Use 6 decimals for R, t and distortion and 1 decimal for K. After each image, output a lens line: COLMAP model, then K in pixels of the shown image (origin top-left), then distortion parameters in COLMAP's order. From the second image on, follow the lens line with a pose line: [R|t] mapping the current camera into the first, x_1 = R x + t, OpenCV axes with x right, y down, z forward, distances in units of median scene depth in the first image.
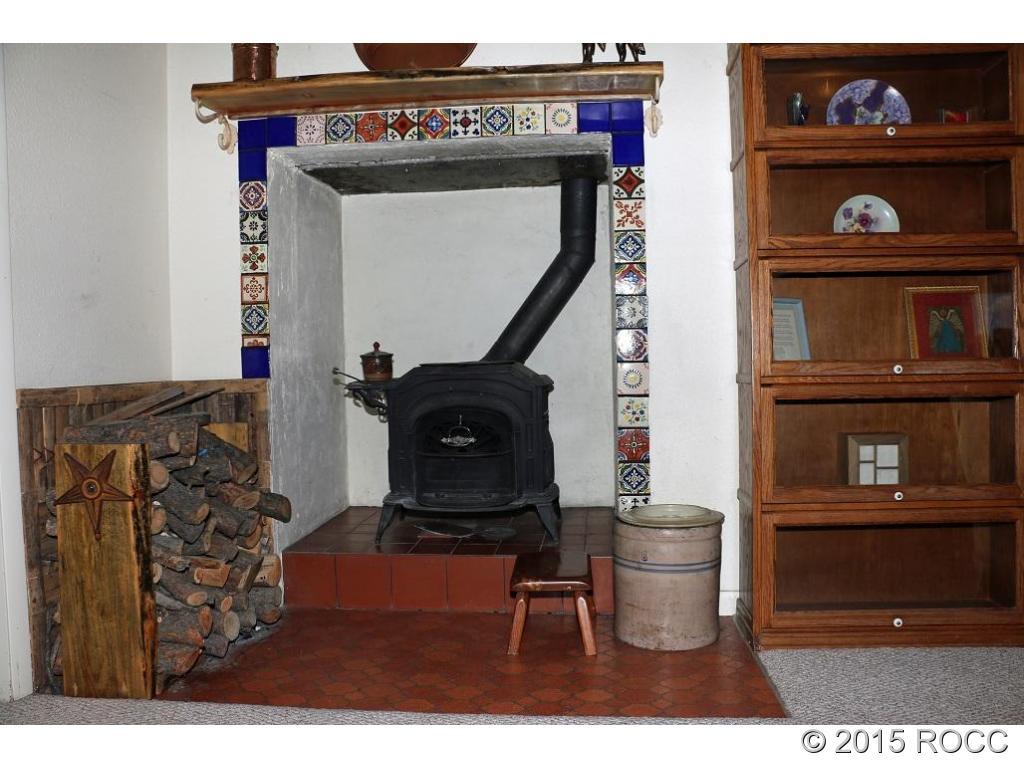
lens RADIAL K [[841.2, 0, 512.0], [0, 841.2, 384.0], [0, 0, 1]] dist [-0.170288, 0.145373]
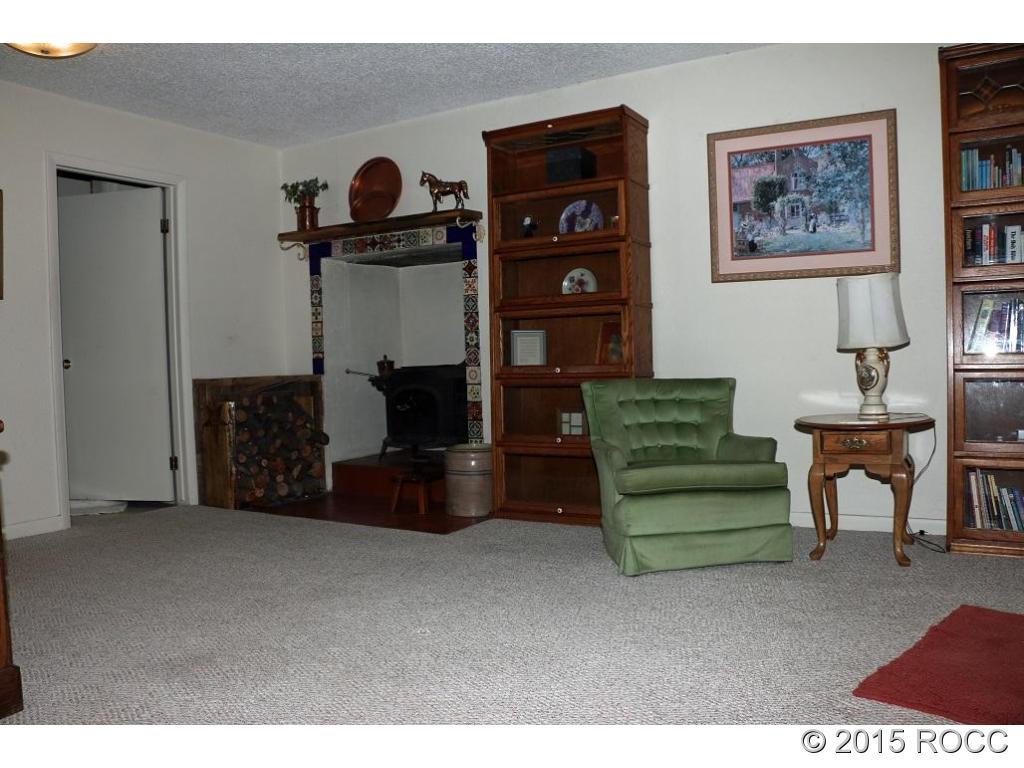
lens RADIAL K [[841.2, 0, 512.0], [0, 841.2, 384.0], [0, 0, 1]] dist [-0.170288, 0.145373]
pose [[0.899574, 0.006918, -0.436714, 1.021203], [-0.002520, 0.999940, 0.010648, -0.006178], [0.436761, -0.008478, 0.899537, -0.622815]]
